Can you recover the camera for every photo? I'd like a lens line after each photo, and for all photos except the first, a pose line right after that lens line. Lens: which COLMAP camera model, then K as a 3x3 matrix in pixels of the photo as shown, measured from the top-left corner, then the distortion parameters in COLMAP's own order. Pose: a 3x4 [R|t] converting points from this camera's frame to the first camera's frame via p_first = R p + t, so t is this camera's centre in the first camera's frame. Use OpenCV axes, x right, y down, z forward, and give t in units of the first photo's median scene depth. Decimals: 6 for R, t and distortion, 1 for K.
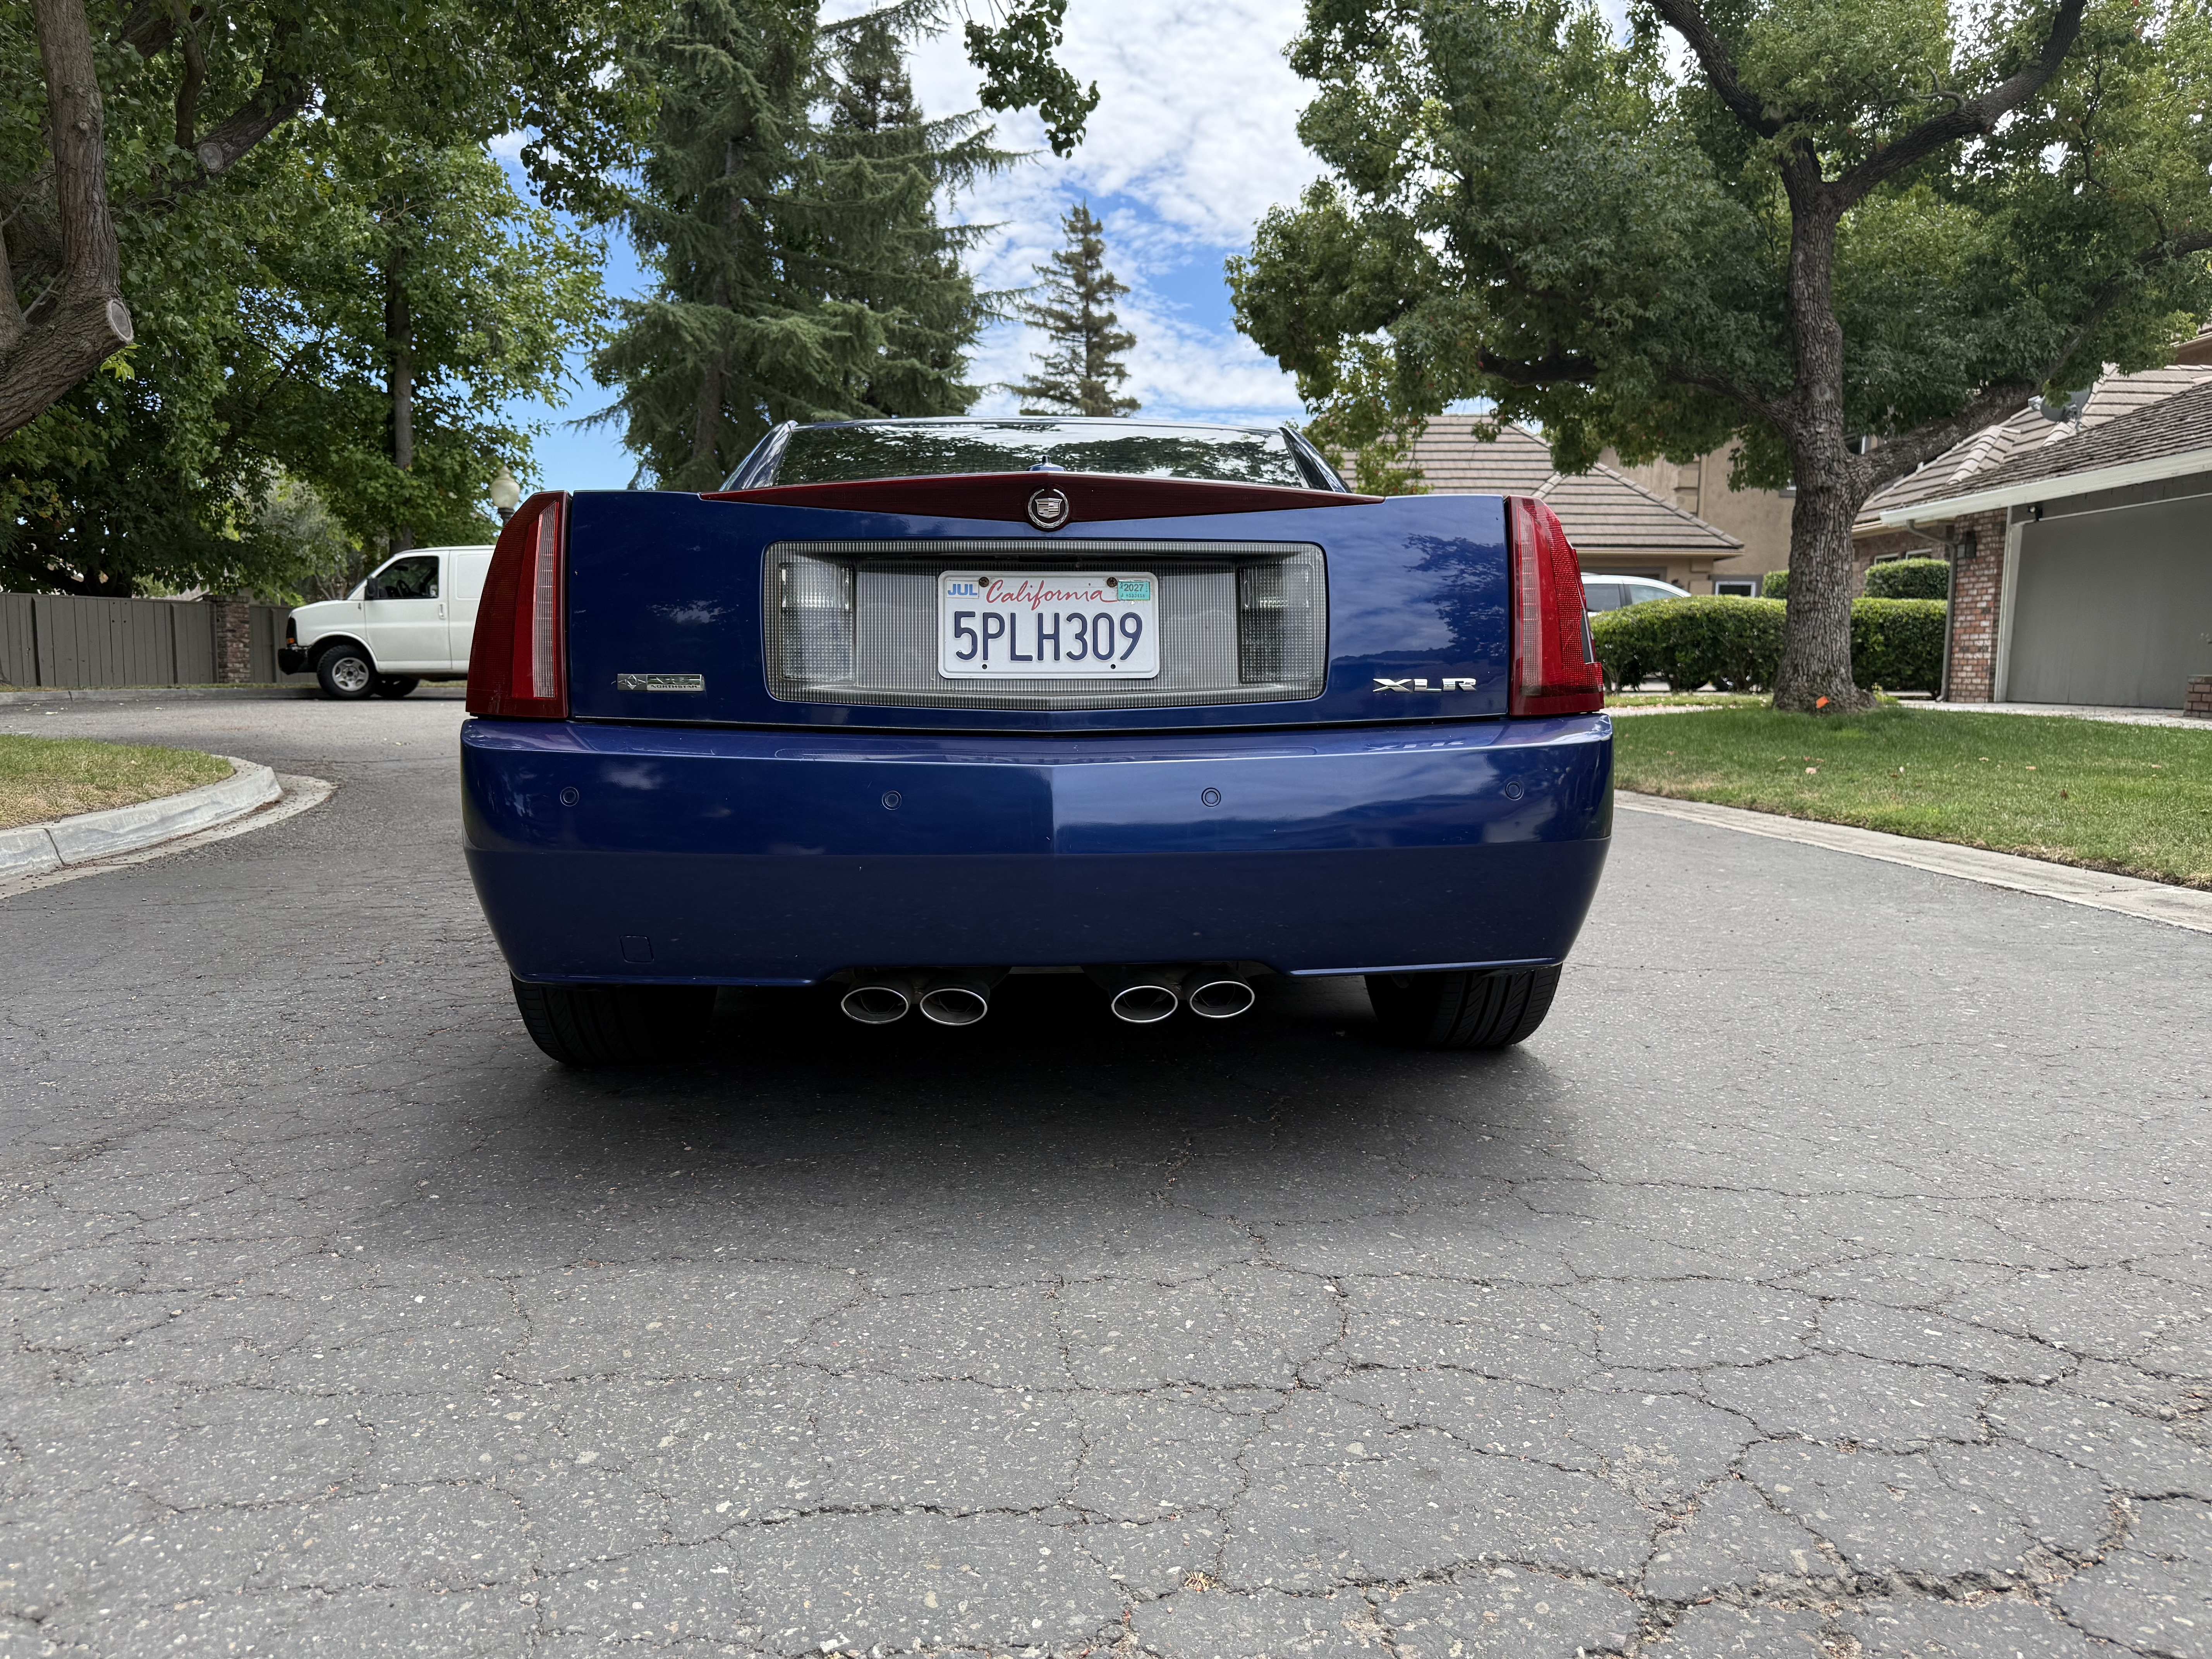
lens RADIAL K [[1547.6, 0, 1112.3], [0, 1547.6, 847.3], [0, 0, 1]] dist [0.027111, -0.035968]
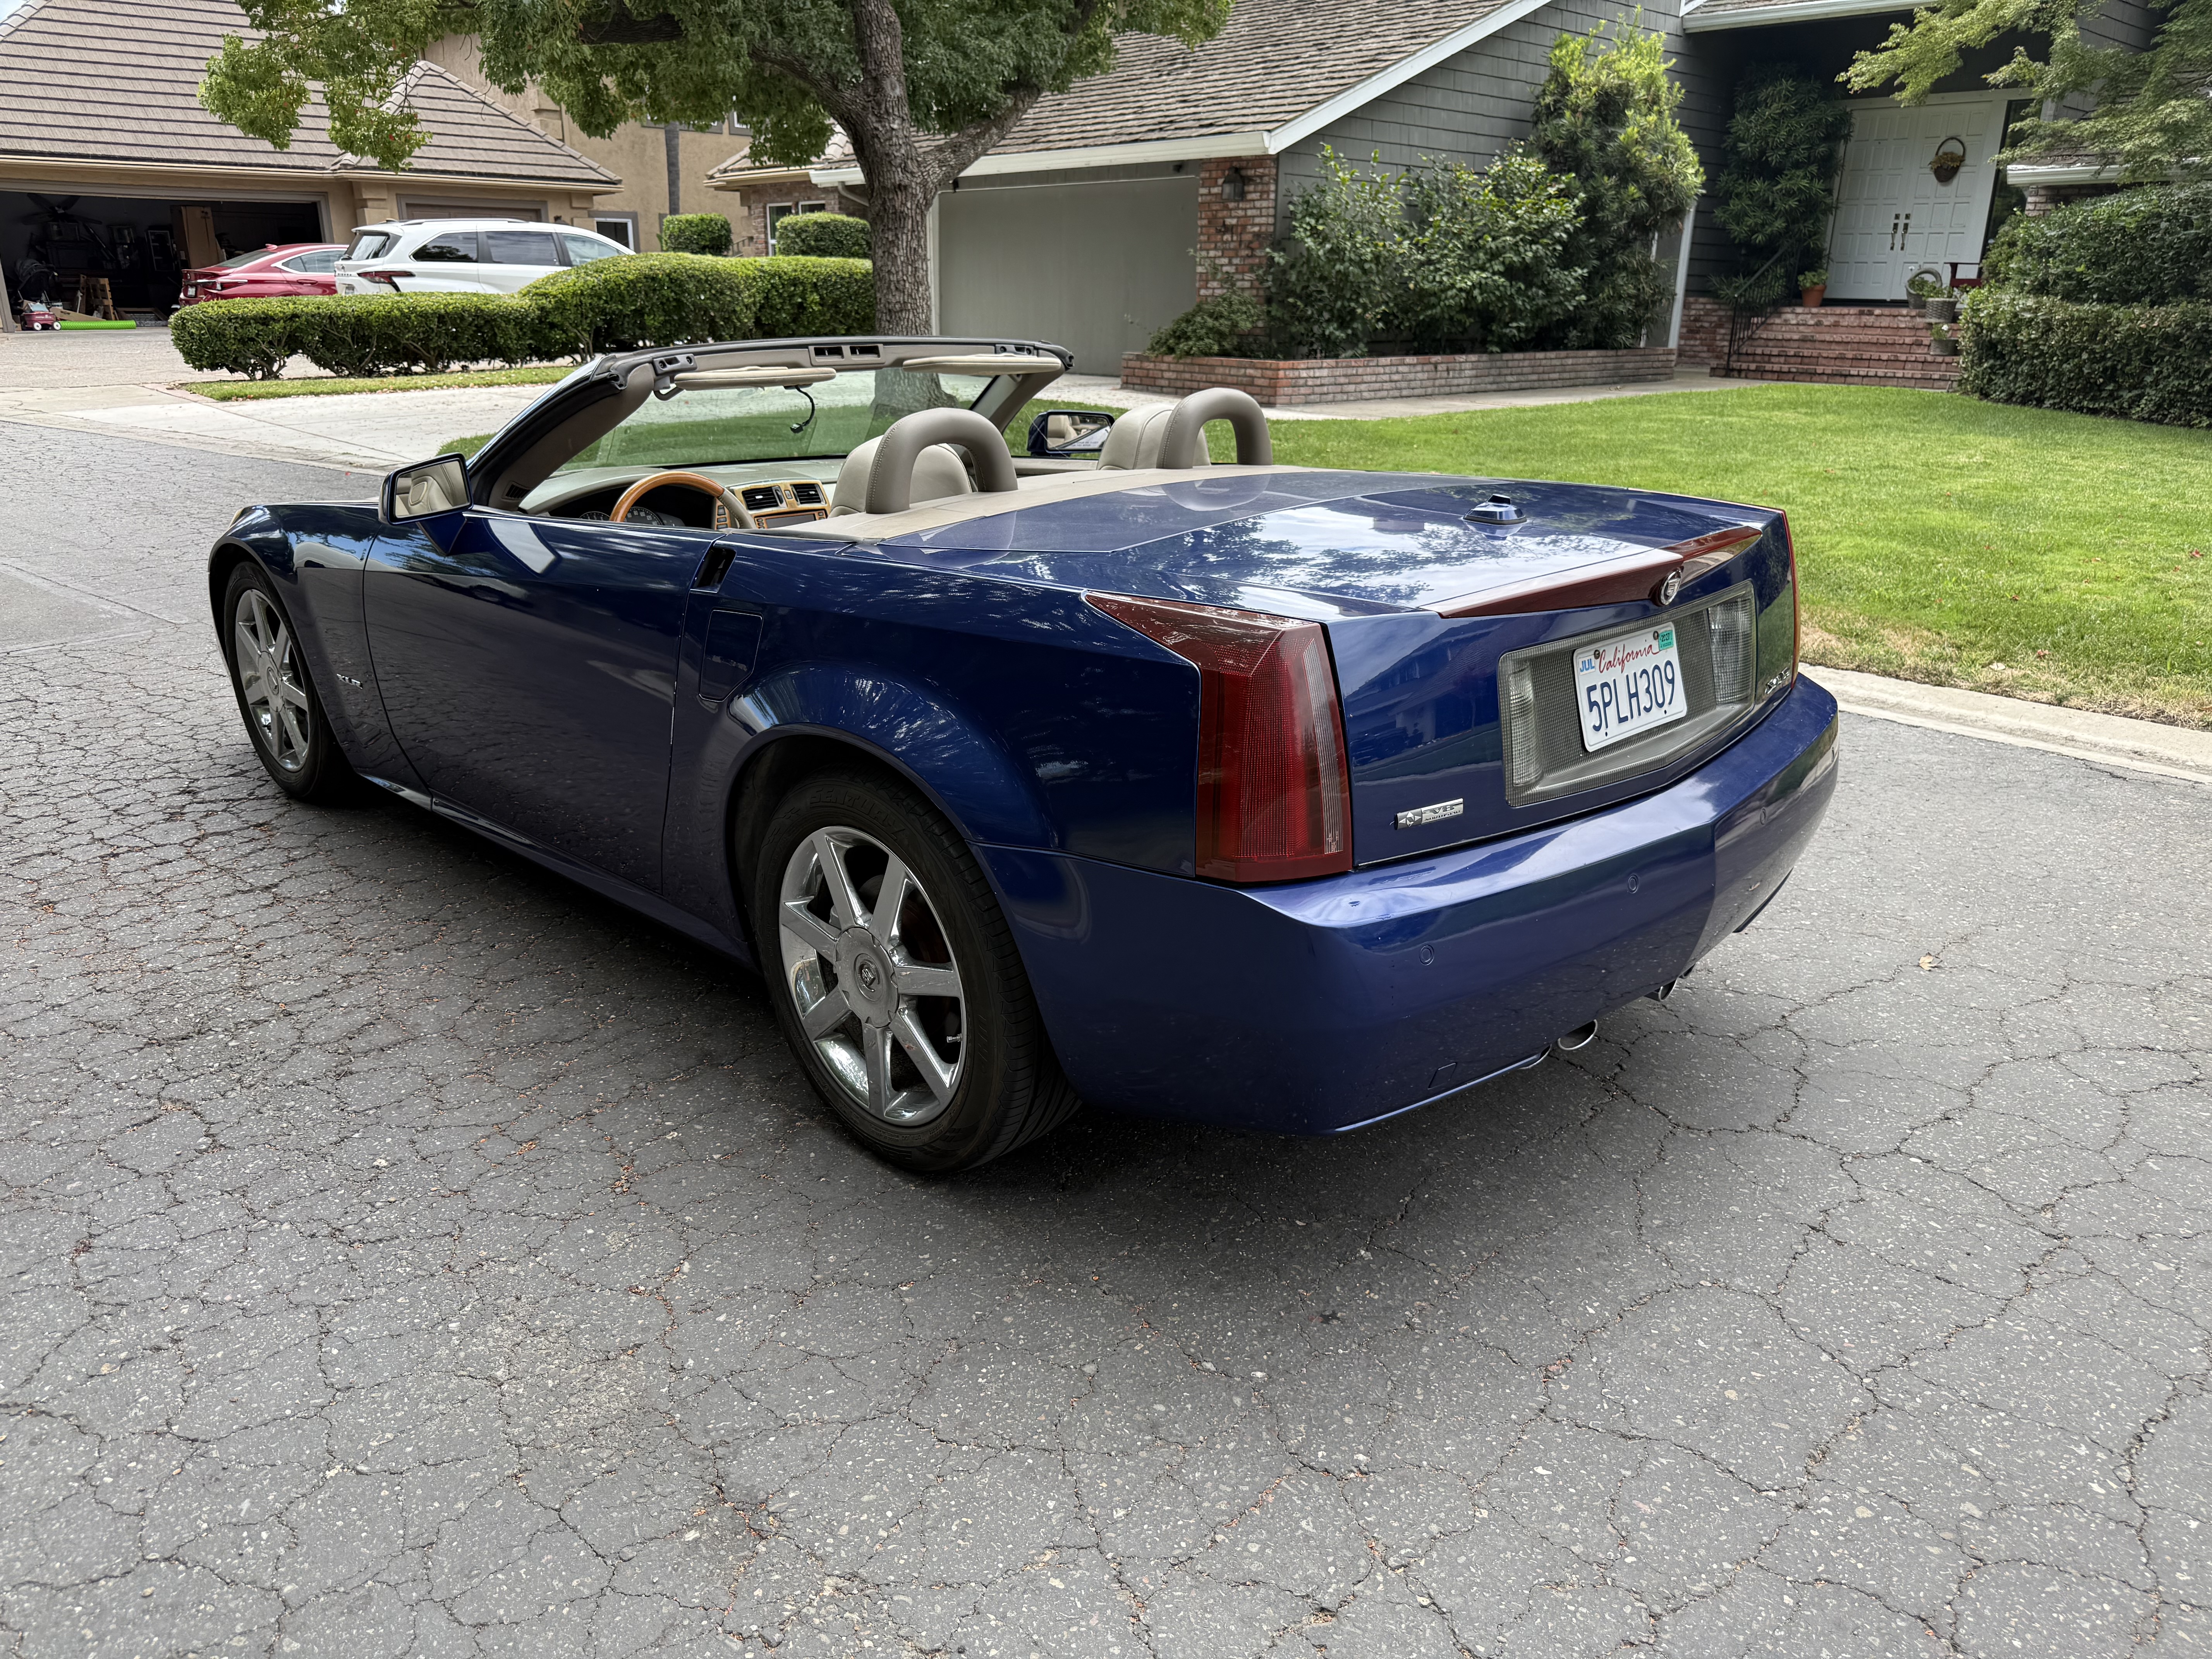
lens RADIAL K [[1539.6, 0, 1104.8], [0, 1539.6, 865.0], [0, 0, 1]] dist [0.008306, -0.015602]
pose [[0.752841, -0.233153, 0.615524, -0.179019], [0.077348, 0.960018, 0.269040, -0.059873], [-0.653641, -0.154935, 0.740775, 0.071423]]
